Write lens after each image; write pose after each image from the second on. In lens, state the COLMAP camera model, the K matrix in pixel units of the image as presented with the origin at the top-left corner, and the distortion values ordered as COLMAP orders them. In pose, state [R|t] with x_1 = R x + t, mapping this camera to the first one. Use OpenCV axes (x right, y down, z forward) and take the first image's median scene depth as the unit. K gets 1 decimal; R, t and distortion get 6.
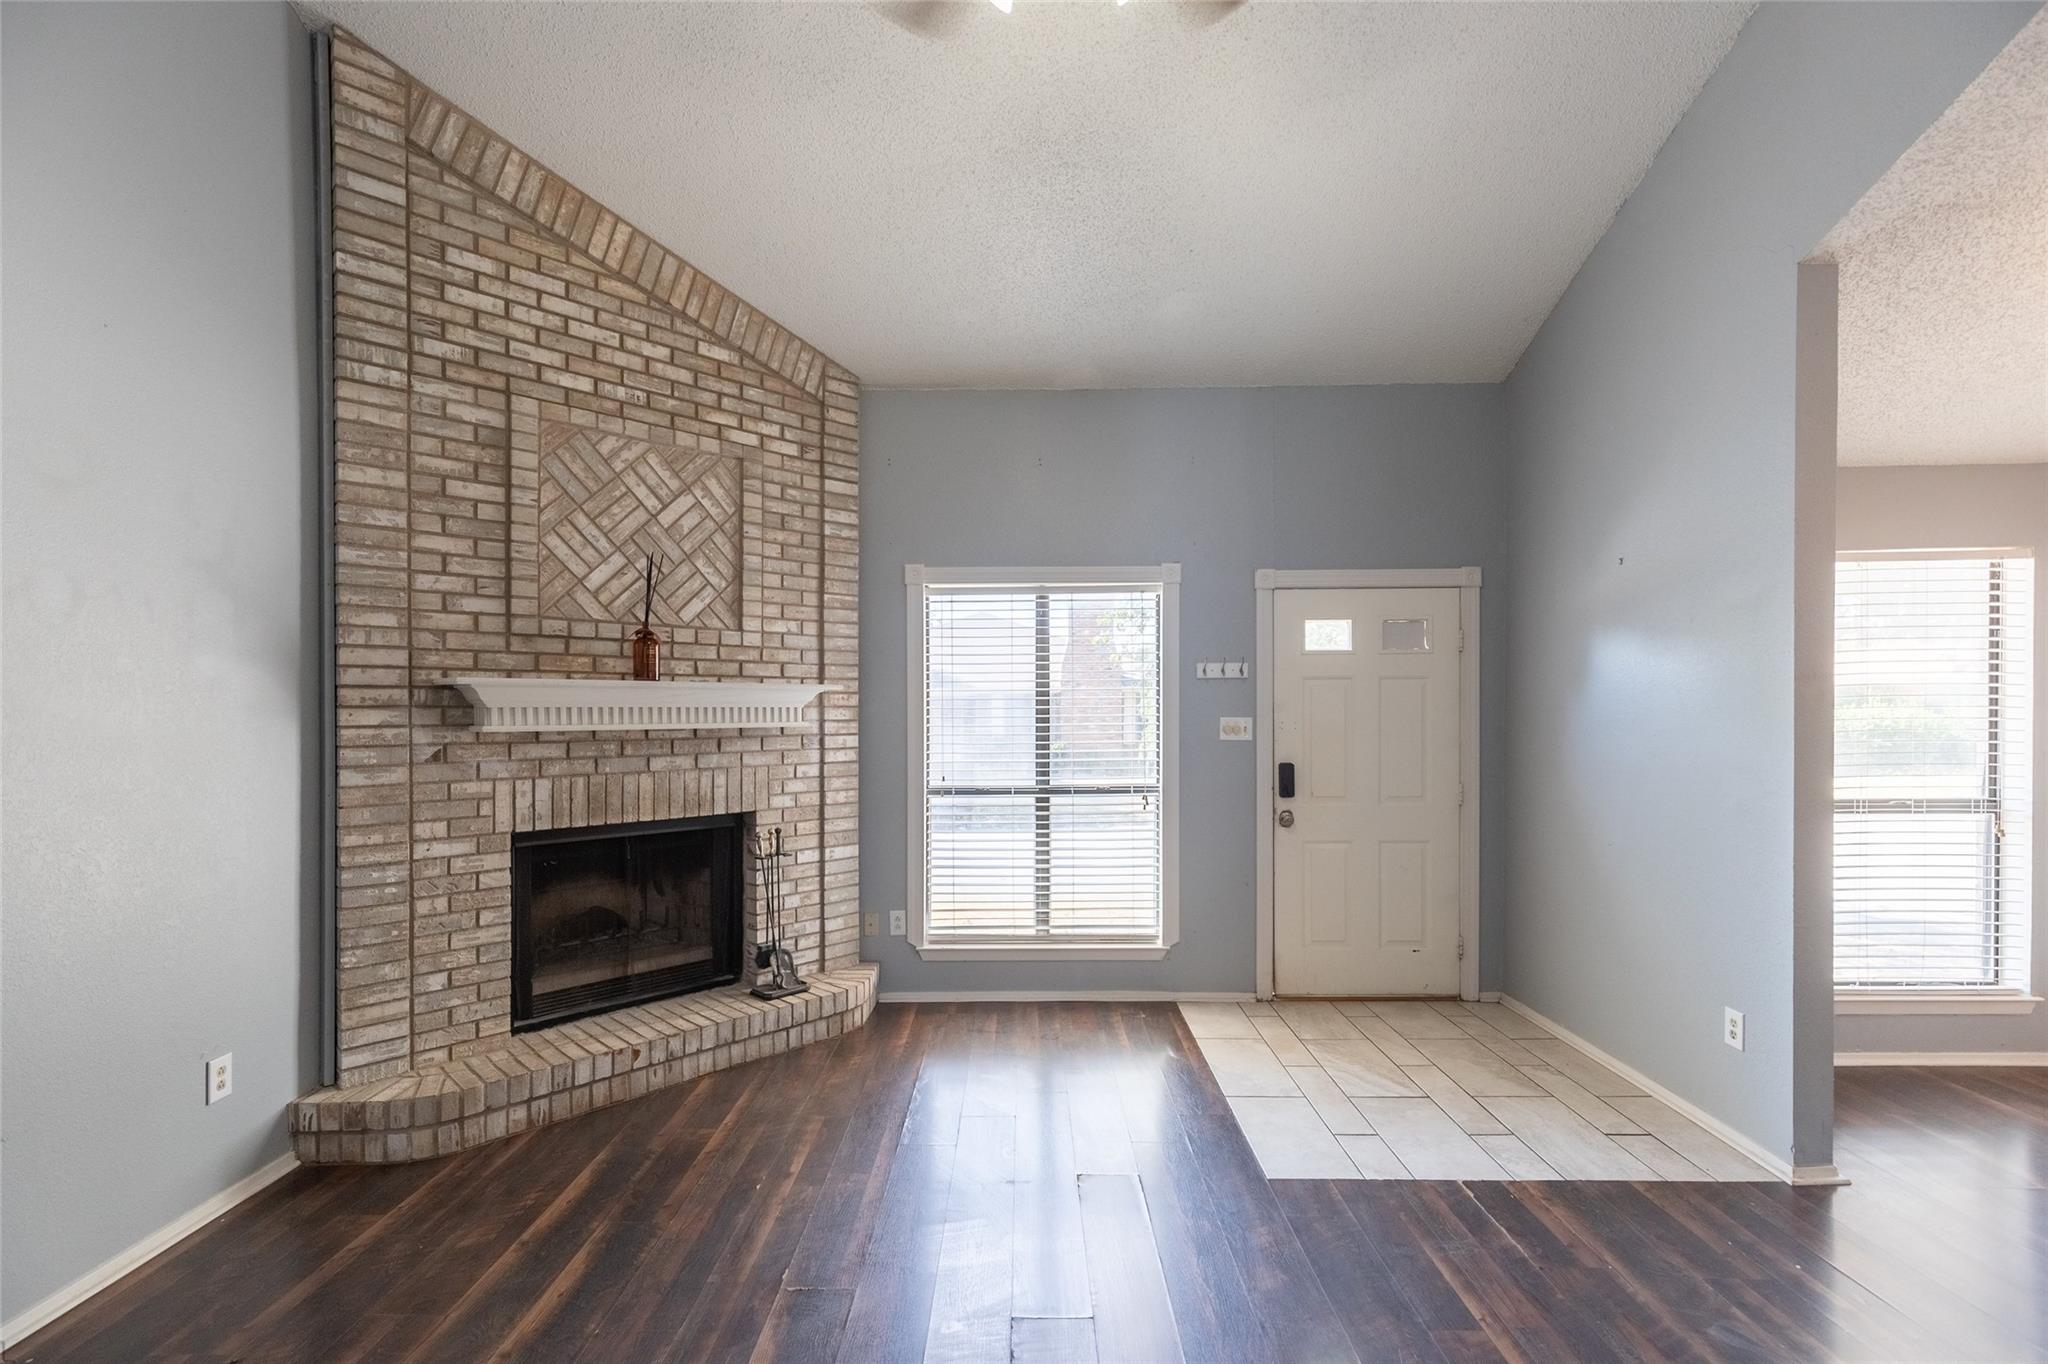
lens RADIAL K [[927.8, 0, 1081.5], [0, 927.8, 714.2], [0, 0, 1]] dist [0.008596, -0.004104]
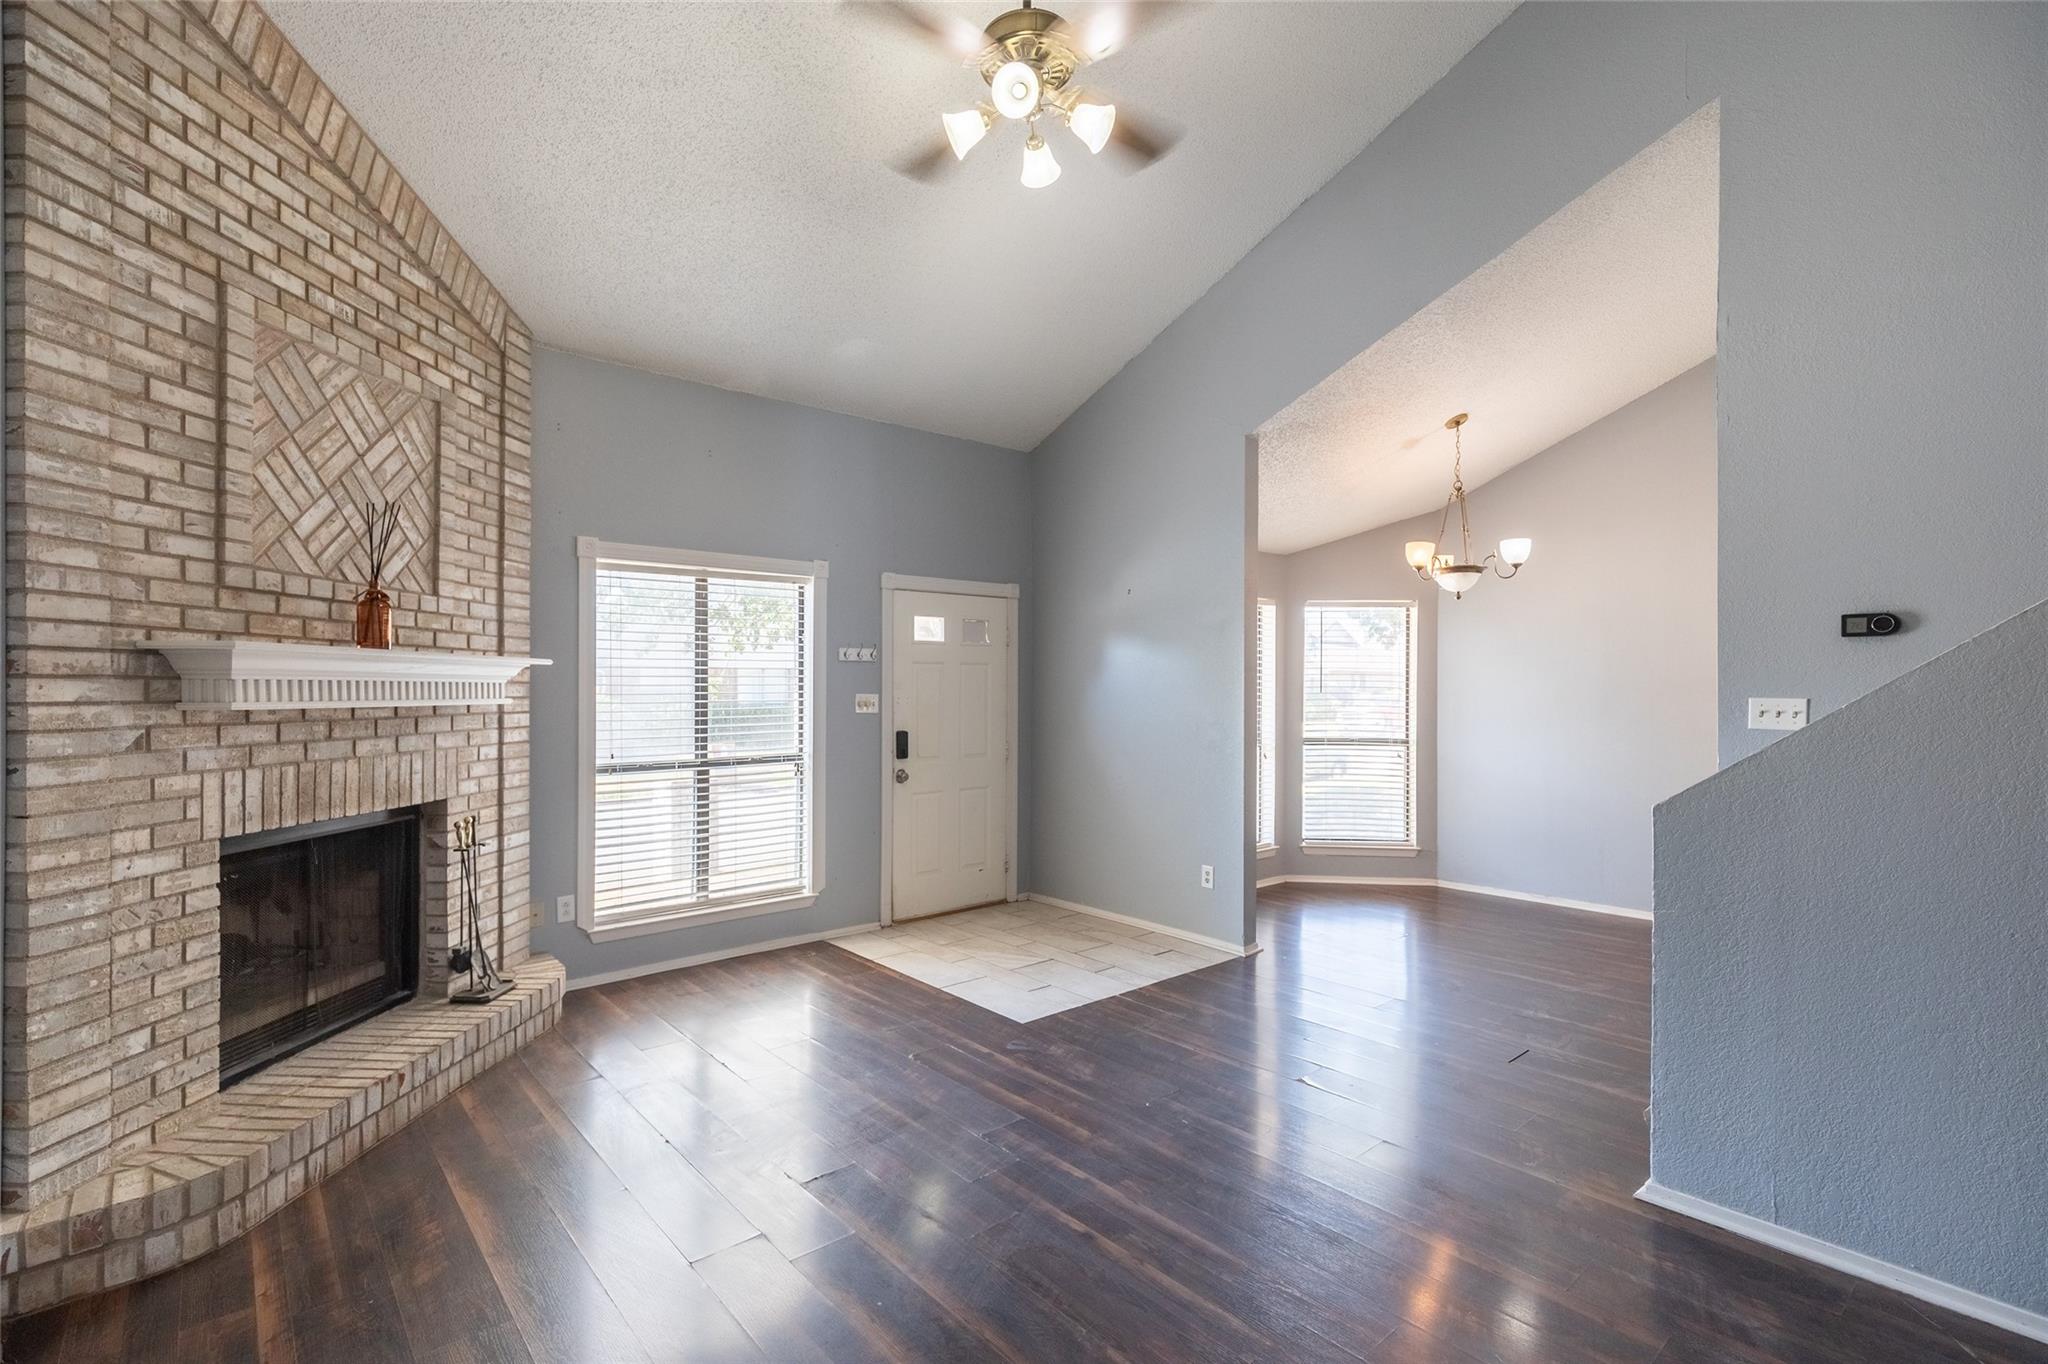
lens RADIAL K [[927.8, 0, 1003.8], [0, 927.8, 694.8], [0, 0, 1]] dist [0.008596, -0.004104]
pose [[0.756195, -0.000621, 0.654346, -0.574882], [0.001975, 0.999997, -0.001333, 0.007450], [-0.654343, 0.002300, 0.756194, -0.026953]]
